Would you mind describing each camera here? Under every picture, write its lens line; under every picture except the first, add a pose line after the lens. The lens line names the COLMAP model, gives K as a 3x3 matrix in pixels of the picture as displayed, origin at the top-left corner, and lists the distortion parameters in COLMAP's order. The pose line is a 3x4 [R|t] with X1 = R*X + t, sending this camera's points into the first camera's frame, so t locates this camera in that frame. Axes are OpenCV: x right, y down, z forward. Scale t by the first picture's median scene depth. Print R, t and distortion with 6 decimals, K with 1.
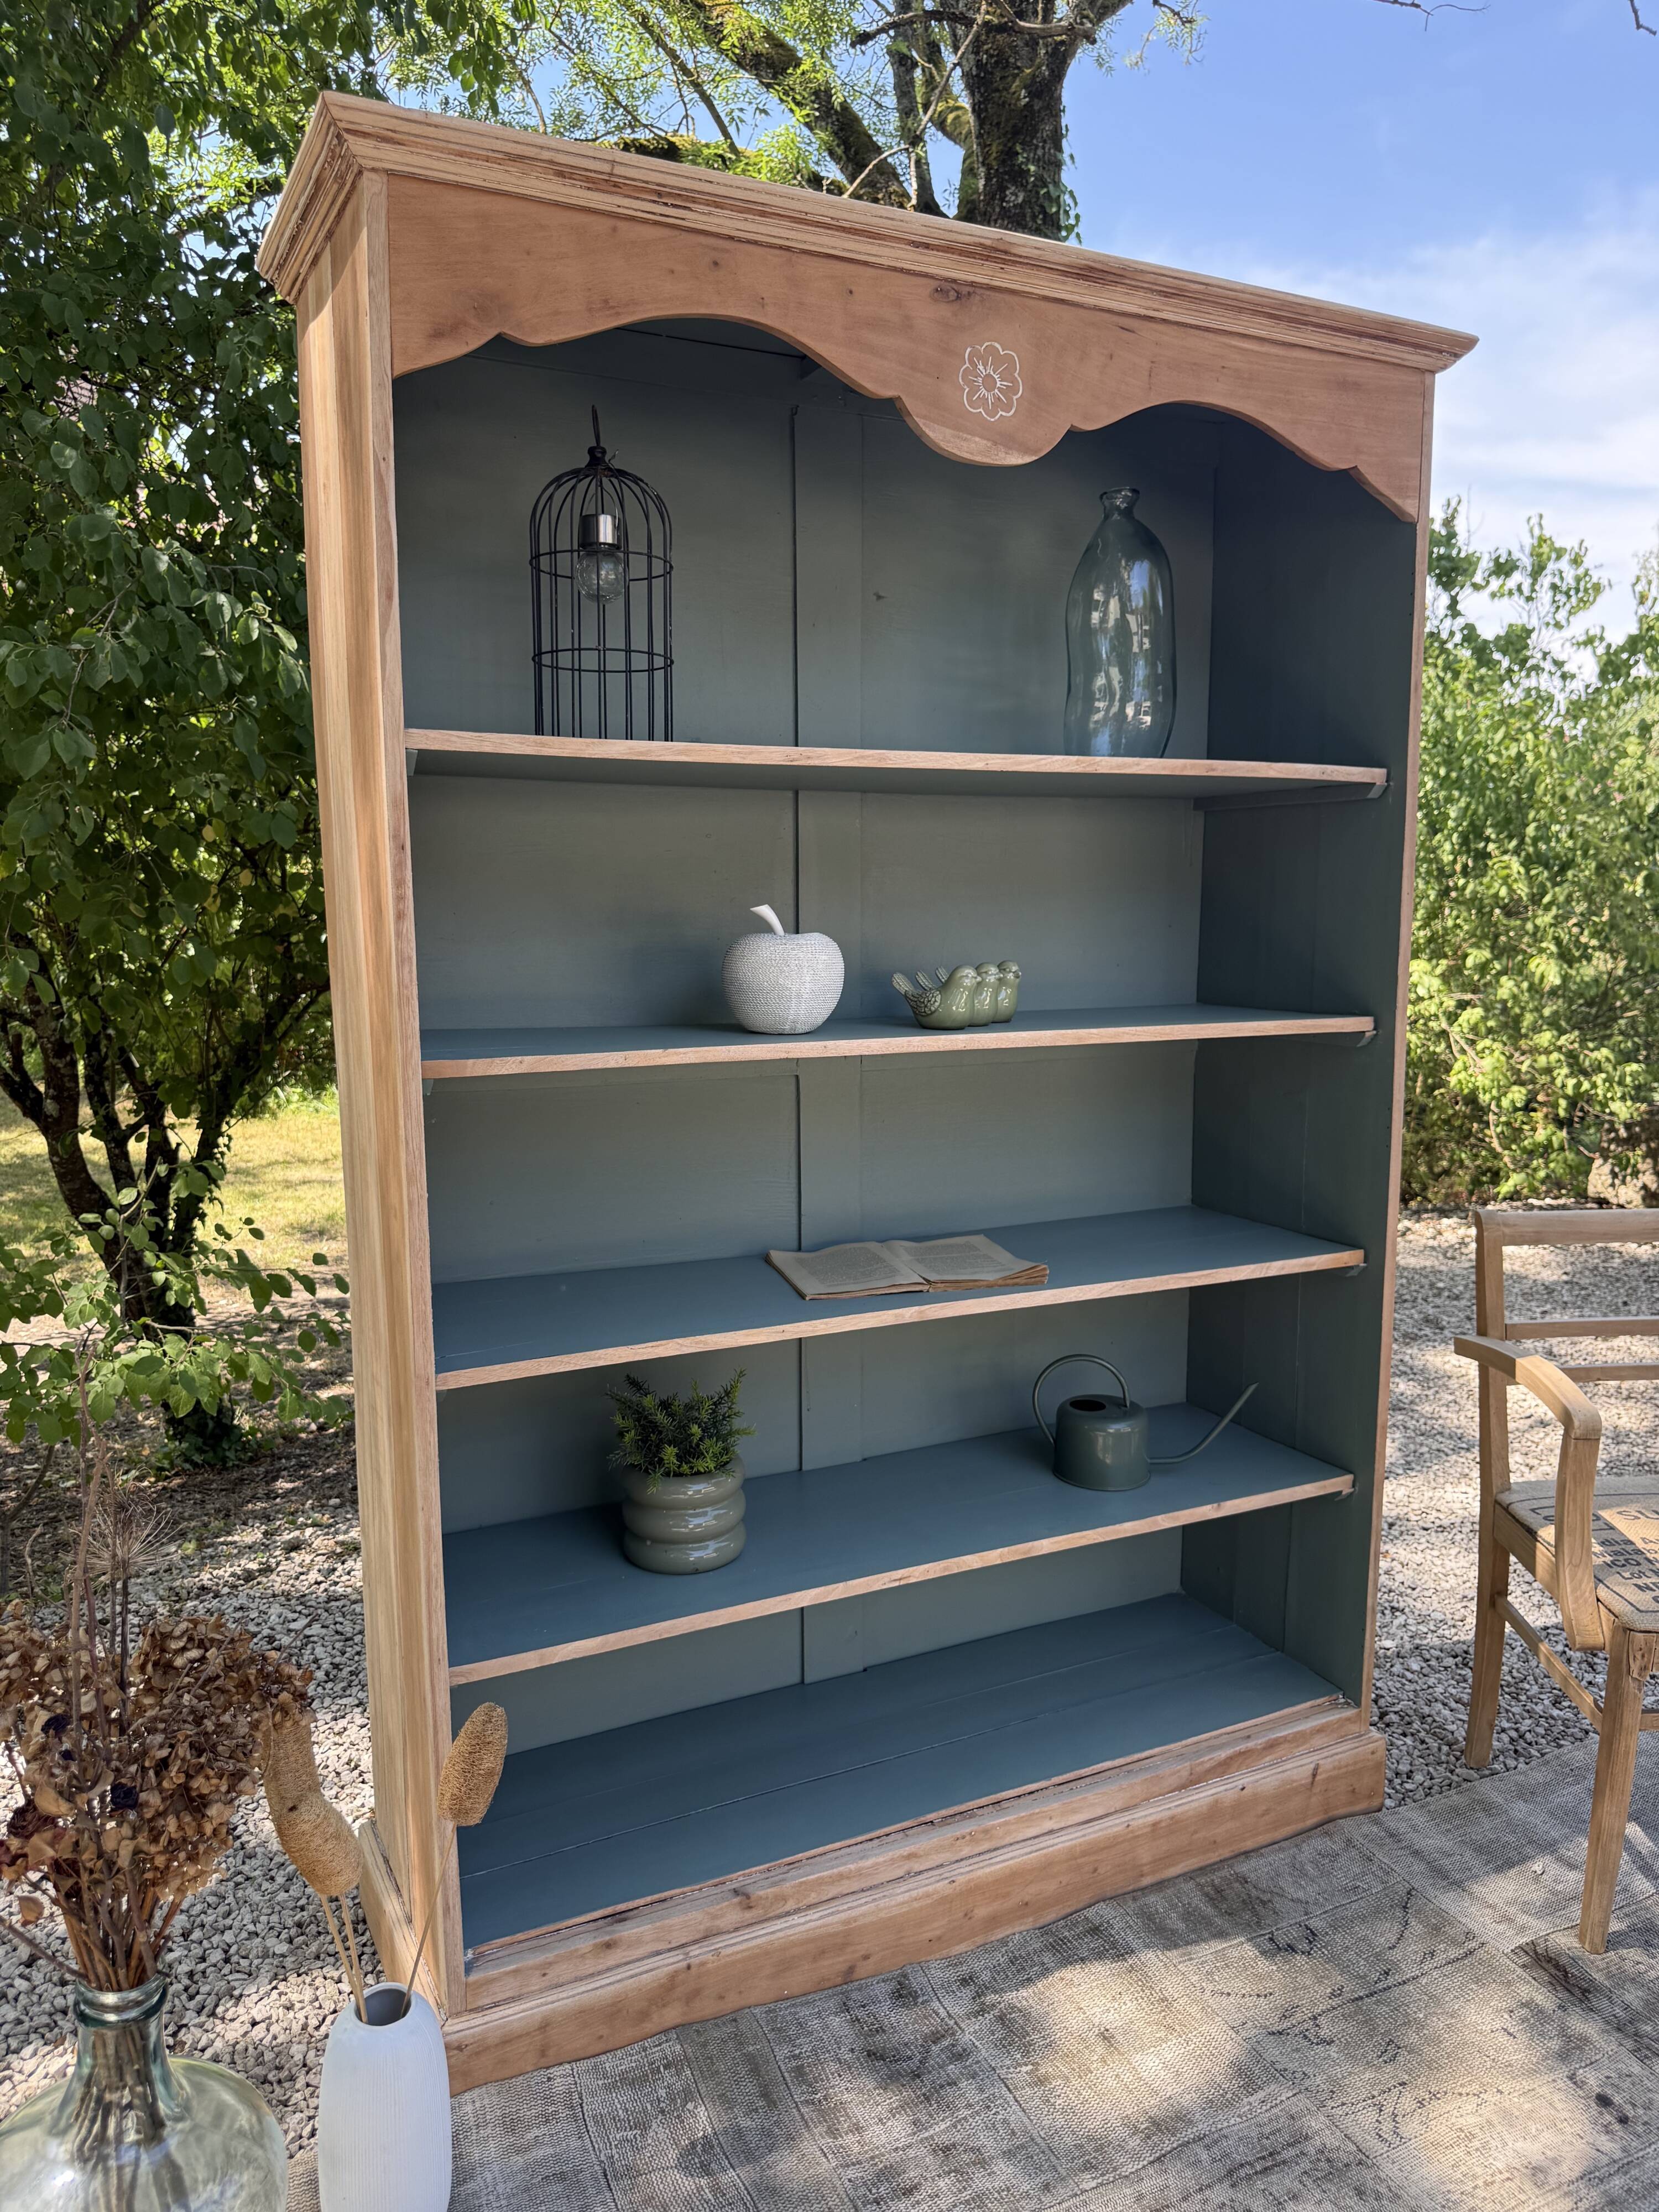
lens RADIAL K [[1586.4, 0, 828.6], [0, 1586.4, 1111.5], [0, 0, 1]] dist [0.014400, -0.022811]
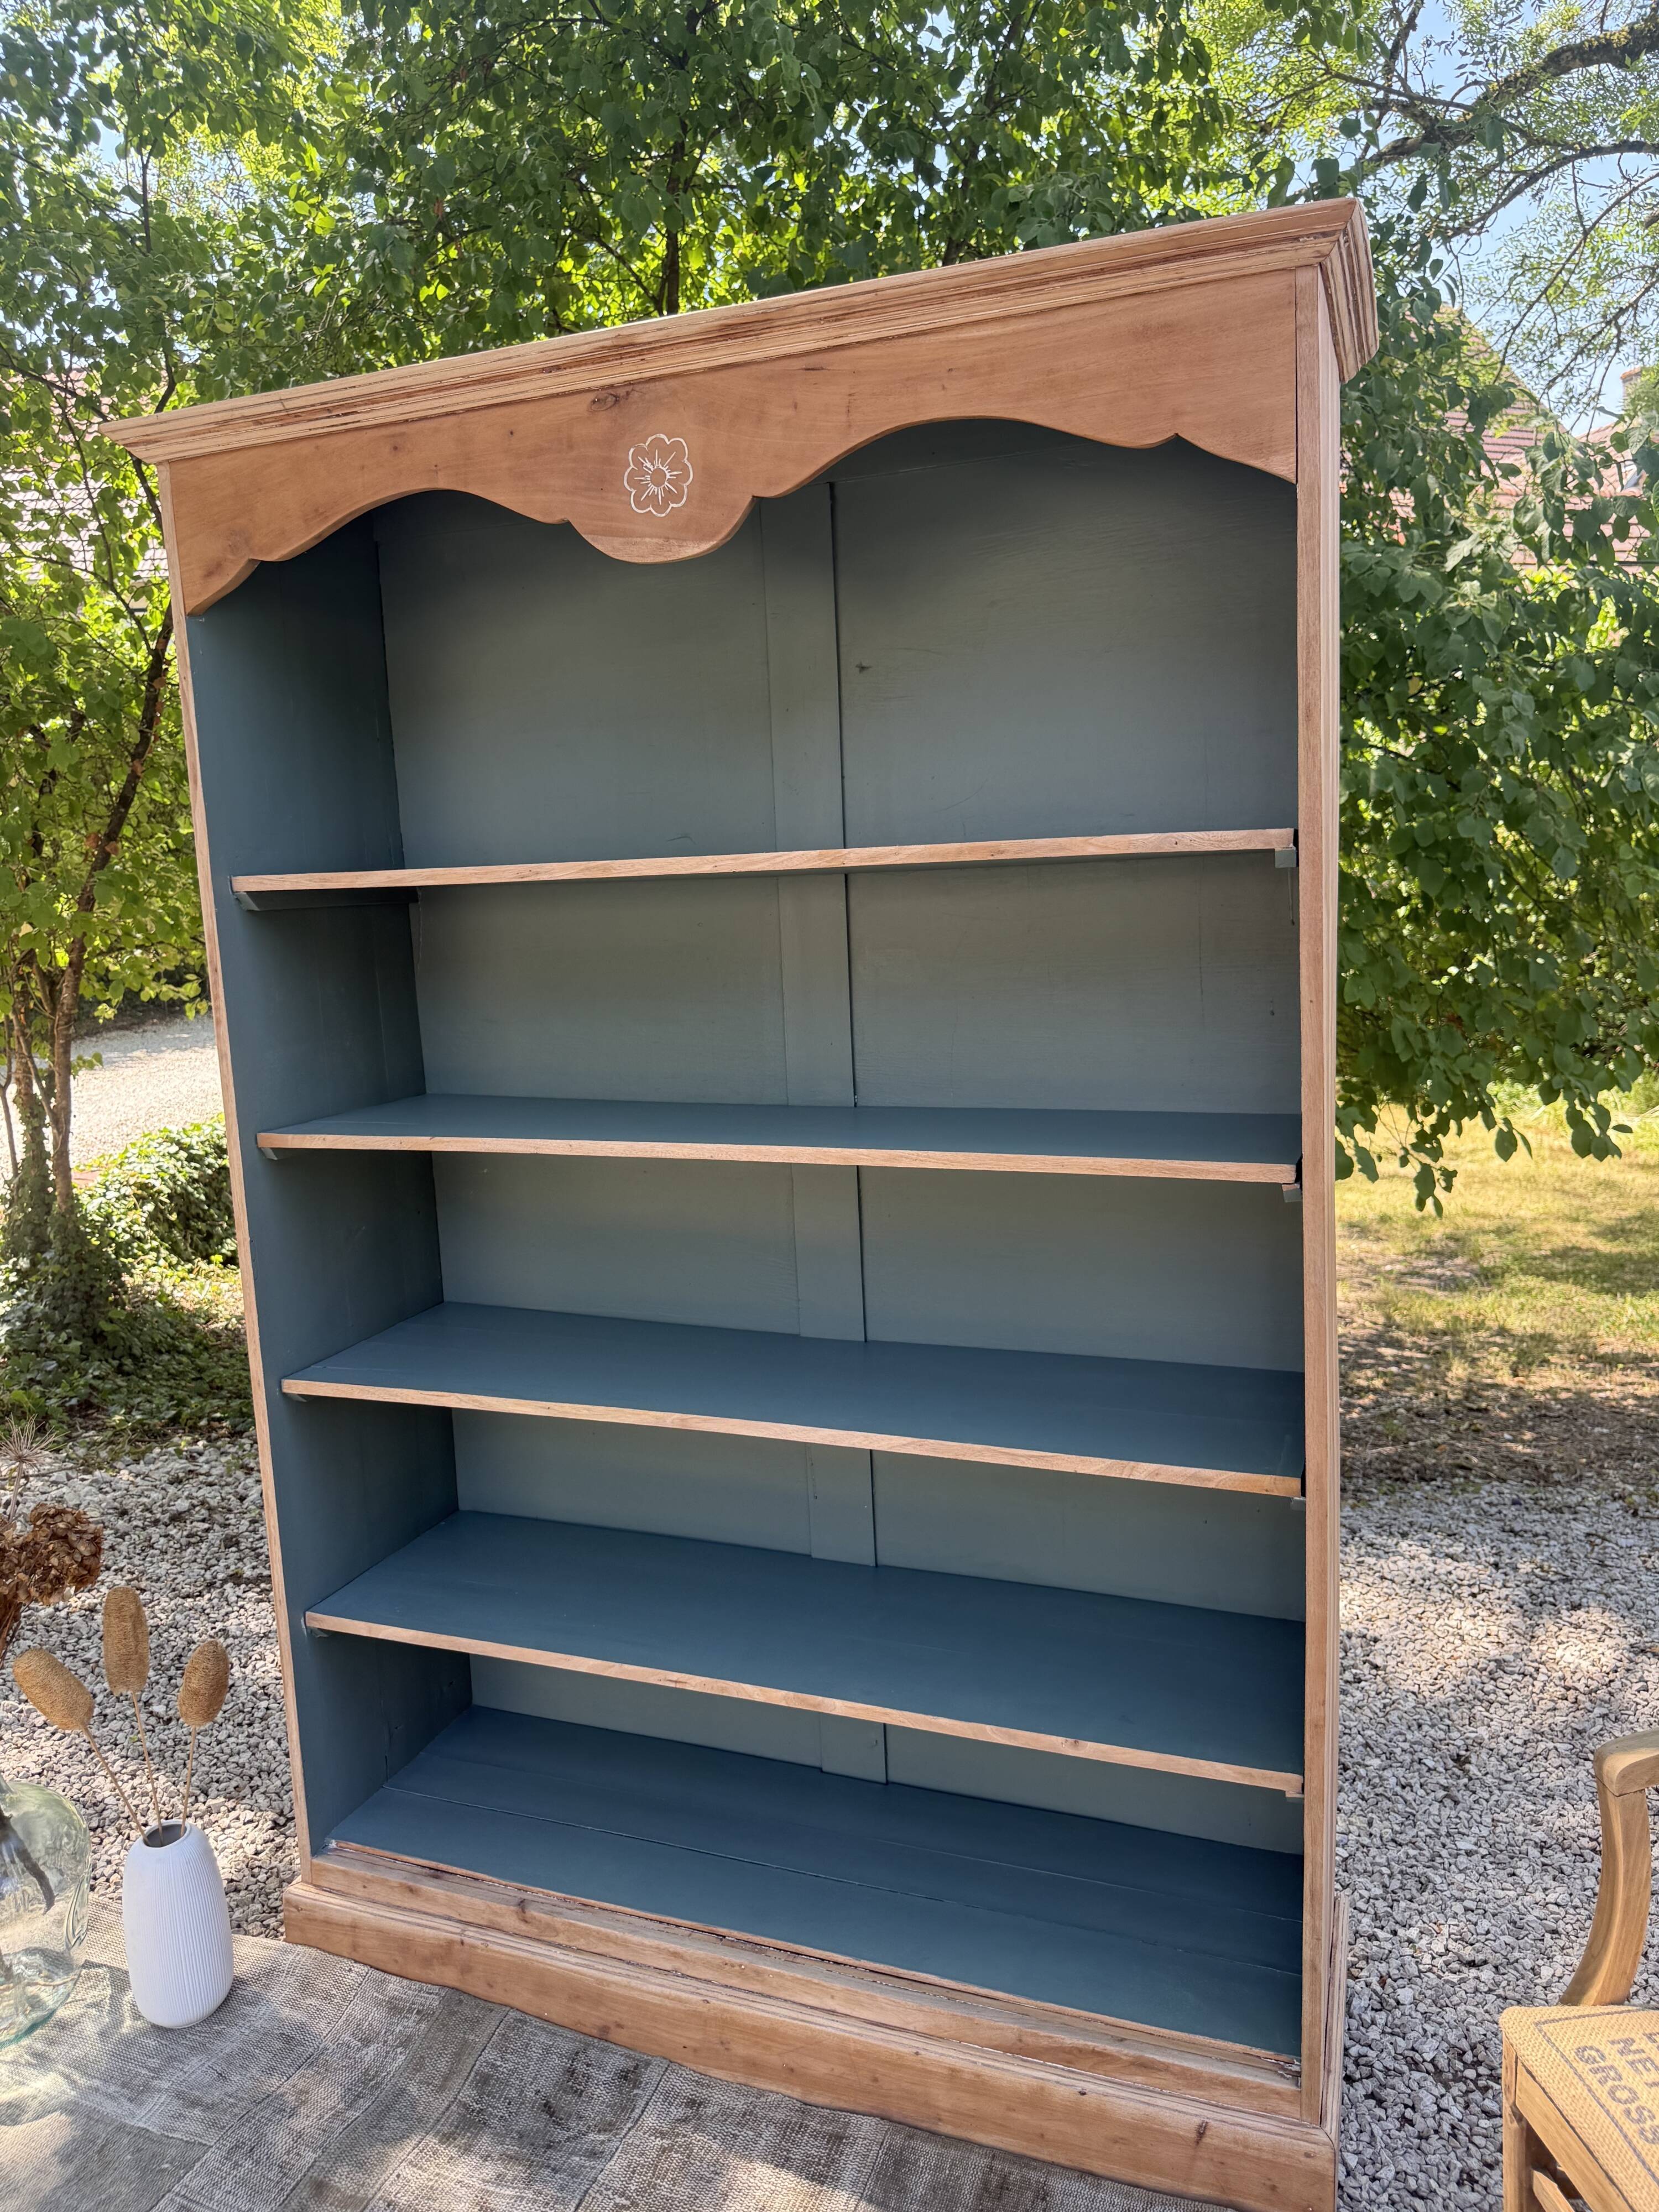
lens RADIAL K [[1586.4, 0, 823.9], [0, 1586.4, 1111.0], [0, 0, 1]] dist [0.014400, -0.022811]
pose [[0.672859, 0.081651, -0.735251, 0.808320], [-0.065784, 0.996557, 0.050468, -0.118187], [0.736840, 0.014410, 0.675913, 0.385056]]
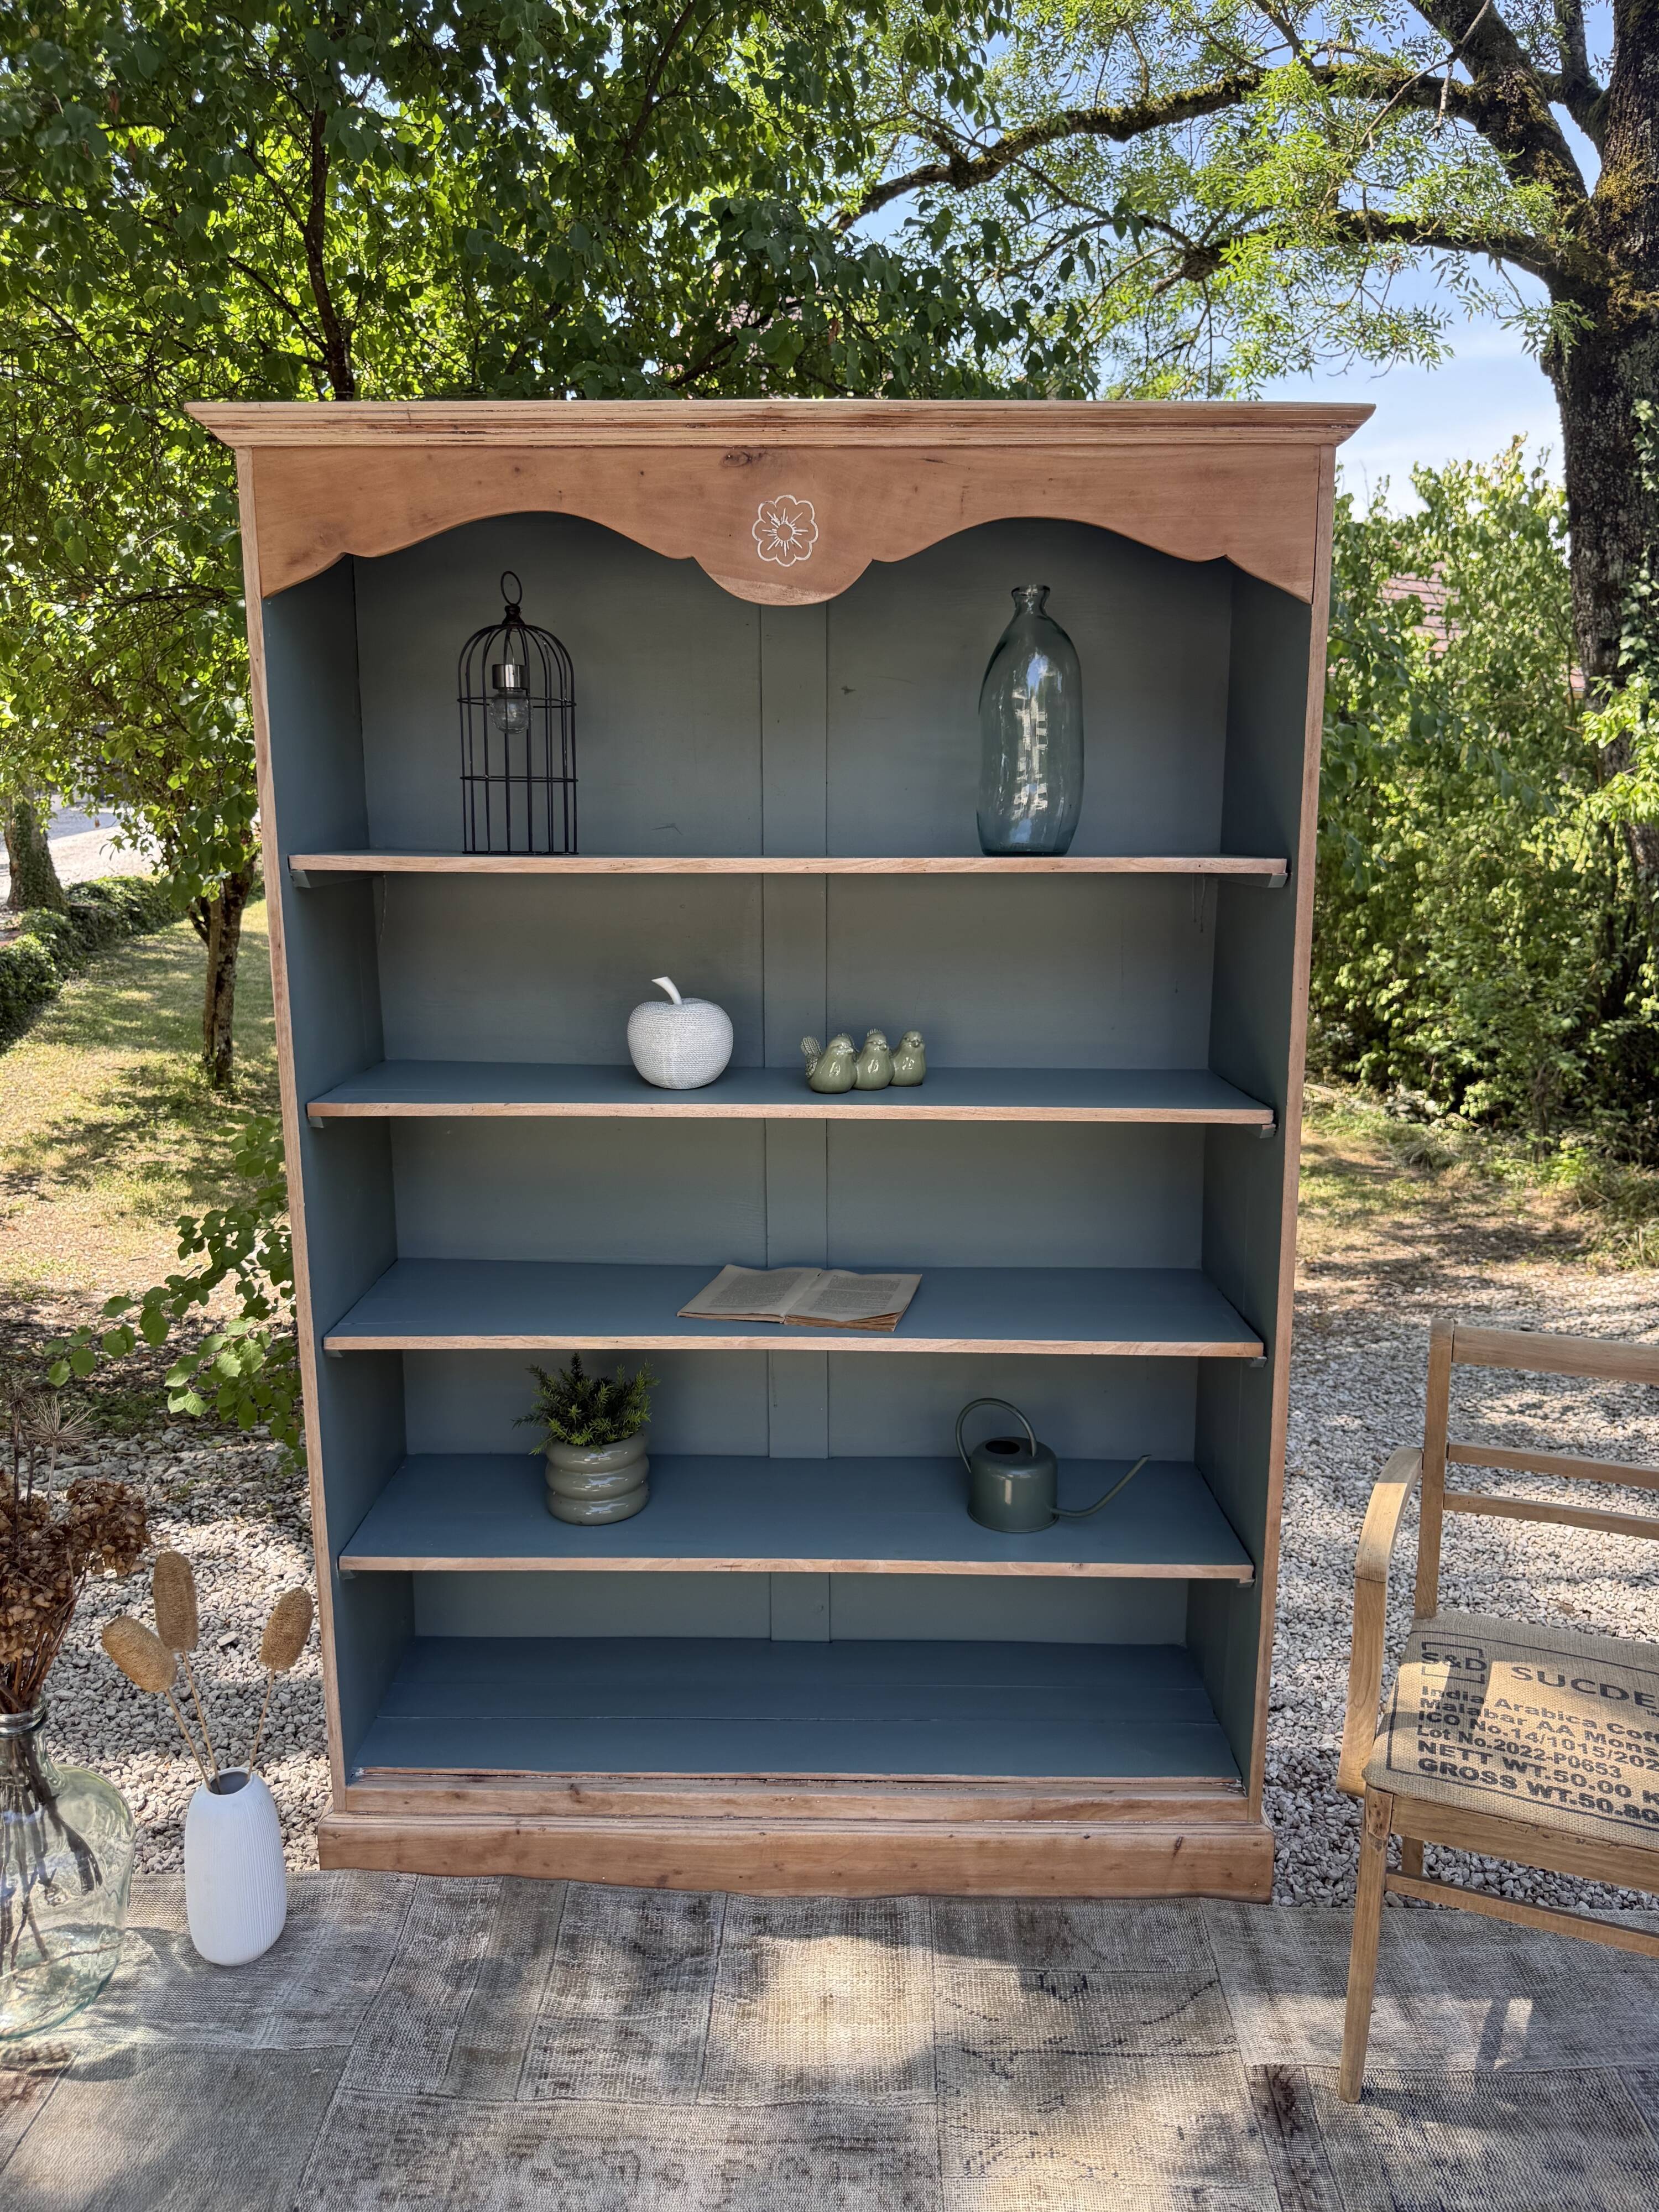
lens RADIAL K [[1586.4, 0, 825.6], [0, 1586.4, 1111.0], [0, 0, 1]] dist [0.014400, -0.022811]
pose [[0.890385, 0.089077, -0.446408, 0.589216], [-0.067140, 0.995640, 0.064758, -0.114715], [0.450230, -0.027688, 0.892483, 0.008076]]
